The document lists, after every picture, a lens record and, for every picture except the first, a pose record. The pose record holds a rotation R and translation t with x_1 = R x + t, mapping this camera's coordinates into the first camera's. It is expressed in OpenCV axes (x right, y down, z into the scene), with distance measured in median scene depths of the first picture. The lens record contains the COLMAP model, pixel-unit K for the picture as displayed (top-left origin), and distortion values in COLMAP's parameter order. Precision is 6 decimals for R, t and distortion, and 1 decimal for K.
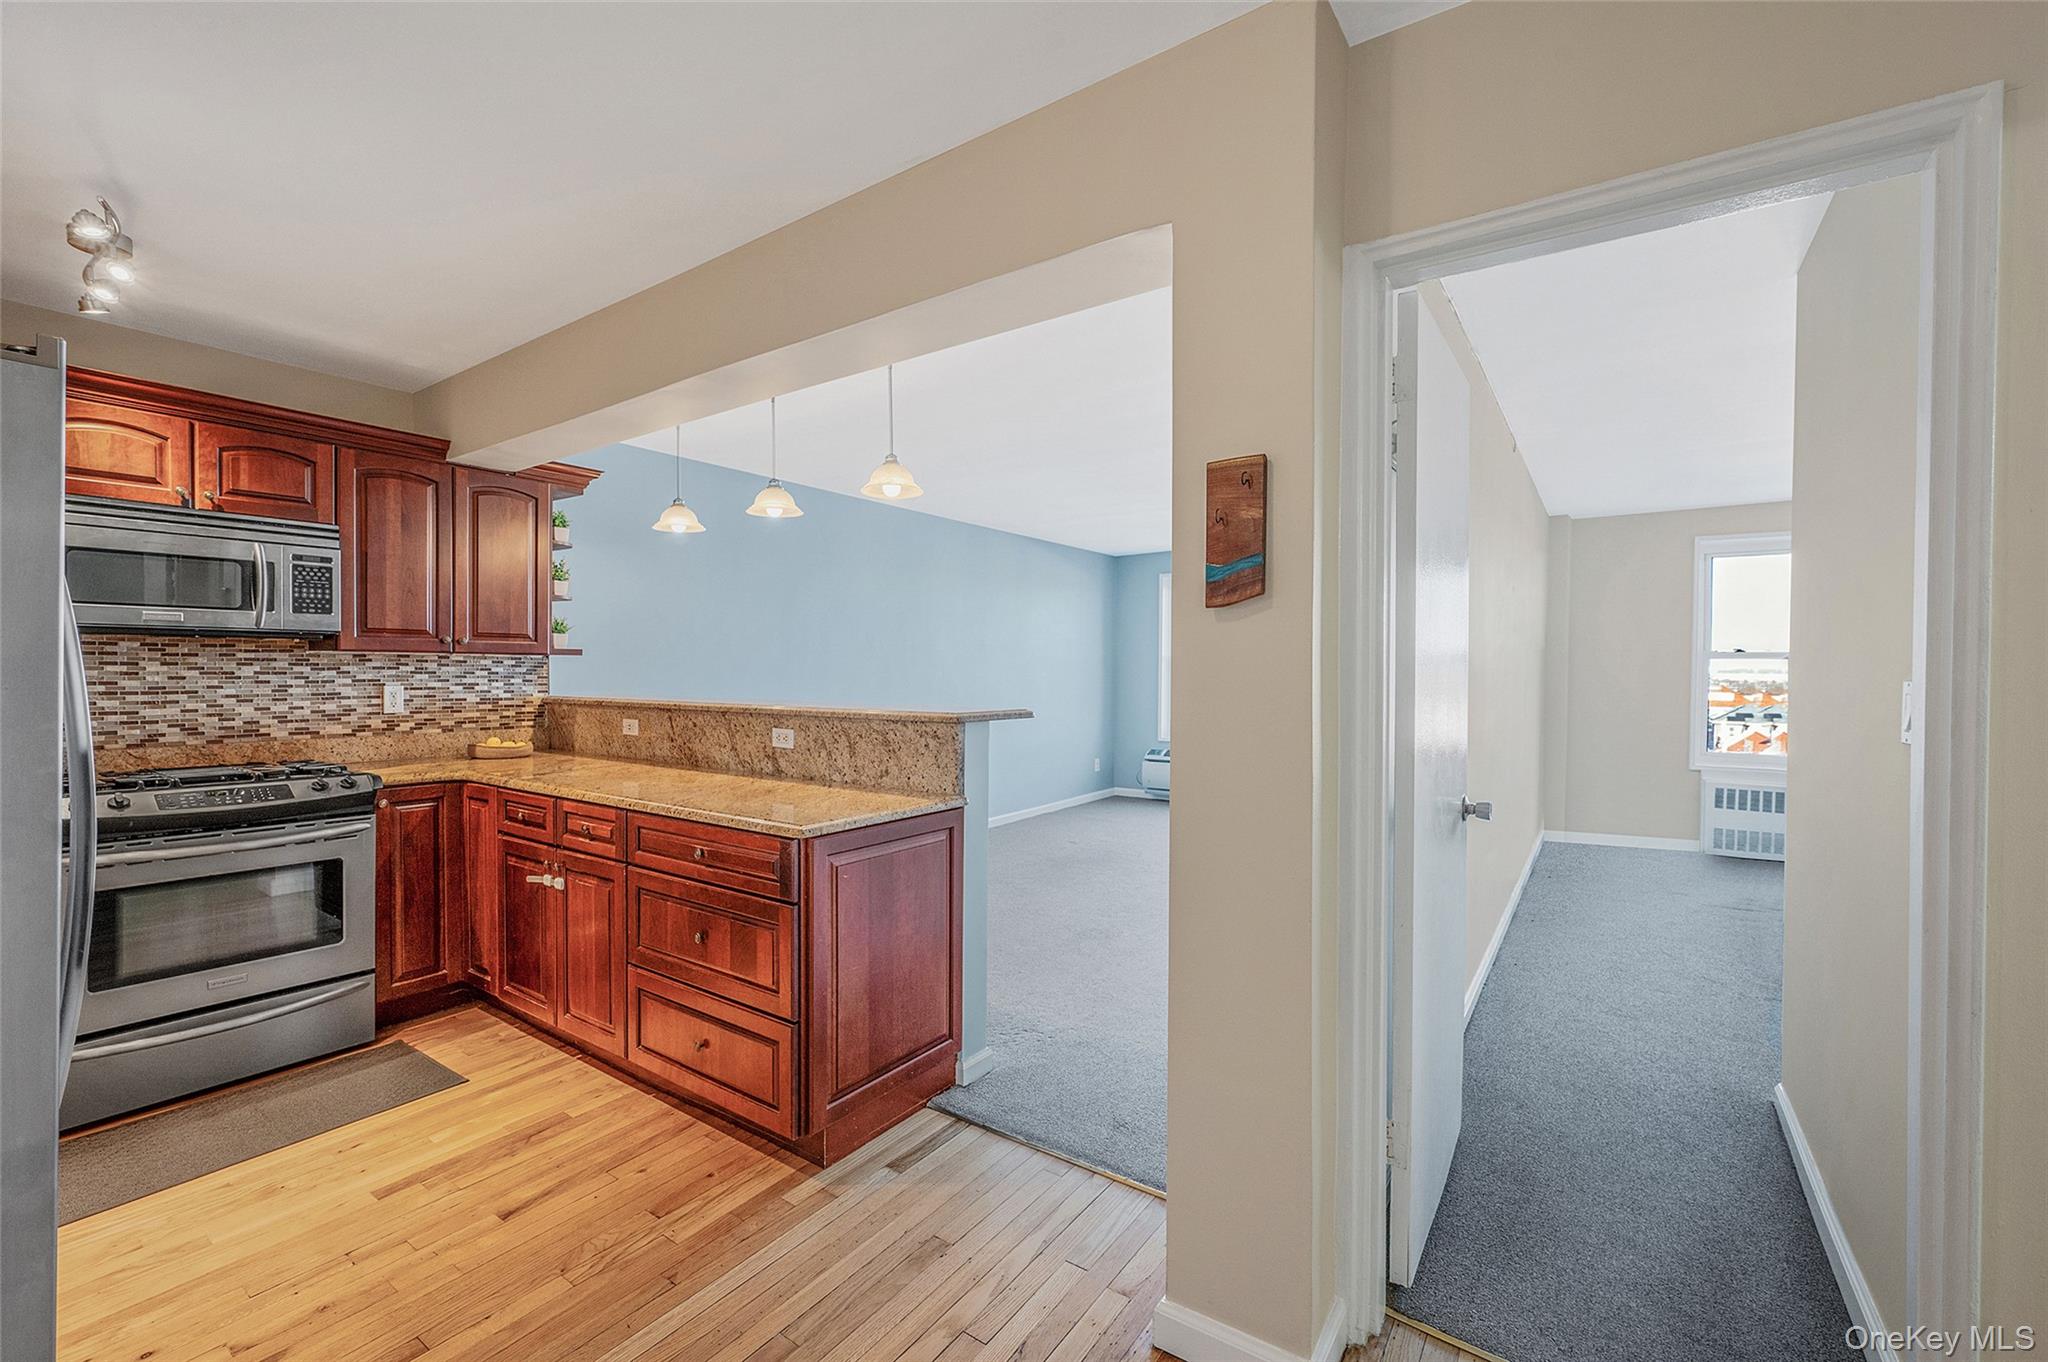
lens RADIAL K [[877.5, 0, 1012.6], [0, 877.5, 670.7], [0, 0, 1]] dist [-0.002367, 0.001669]
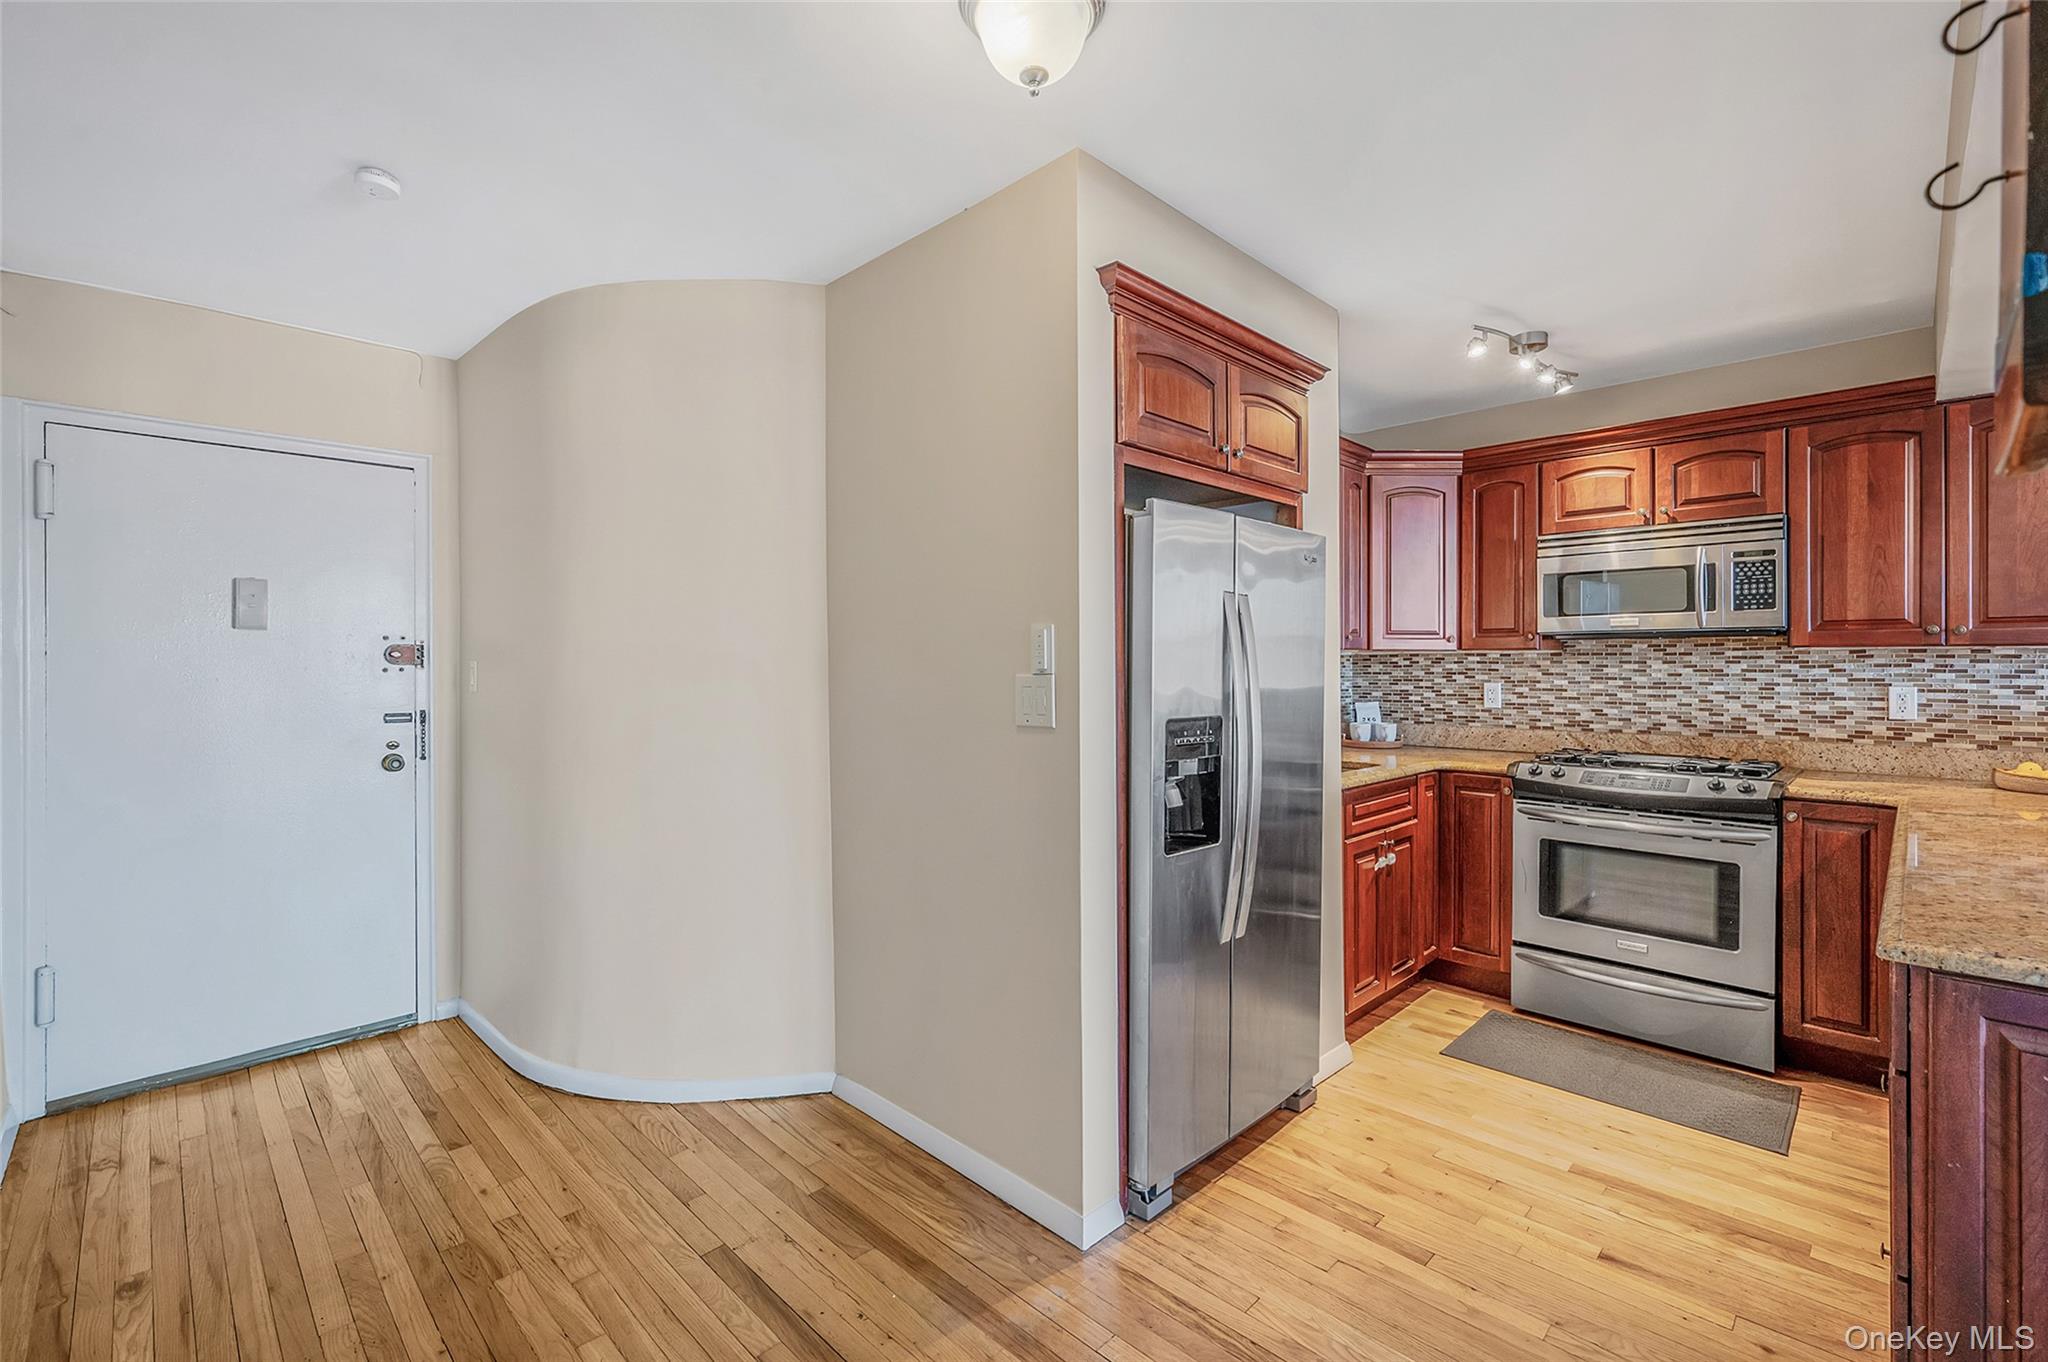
lens RADIAL K [[877.5, 0, 1013.3], [0, 877.5, 654.4], [0, 0, 1]] dist [-0.002367, 0.001669]
pose [[-0.171625, -0.013046, -0.985076, 0.299722], [0.001437, 0.999908, -0.013493, -0.003871], [0.985161, -0.003732, -0.171591, 0.358856]]
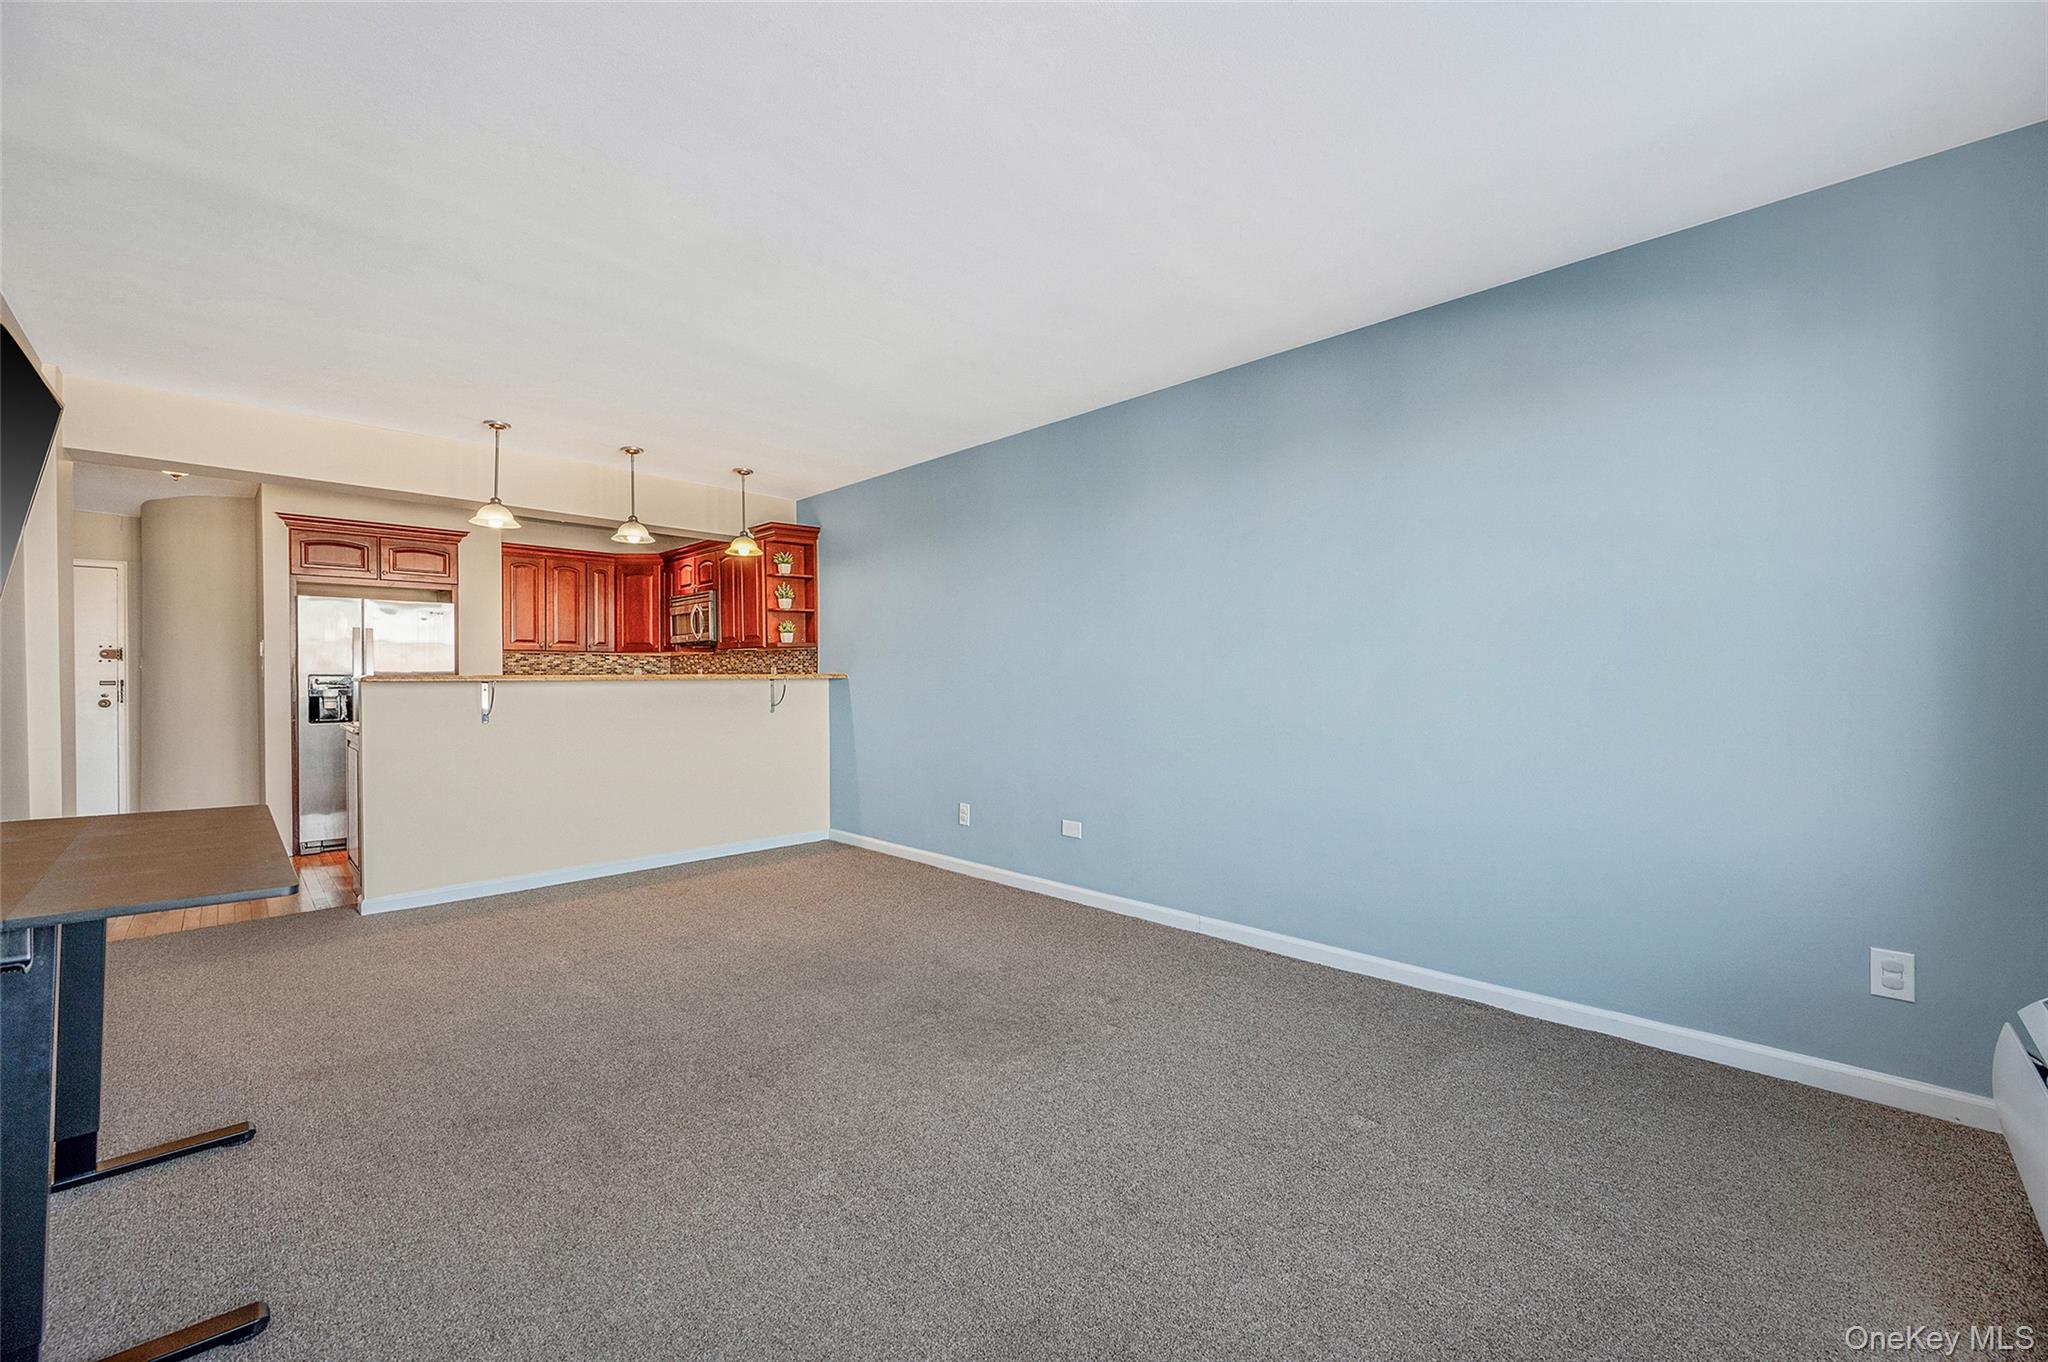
lens RADIAL K [[807.6, 0, 1011.6], [0, 807.6, 680.4], [0, 0, 1]] dist [0.010772, -0.000118]
pose [[-0.165542, 0.008529, -0.986166, 1.111564], [0.002367, 0.999963, 0.008252, 0.038215], [0.986200, -0.000968, -0.165556, 2.146264]]
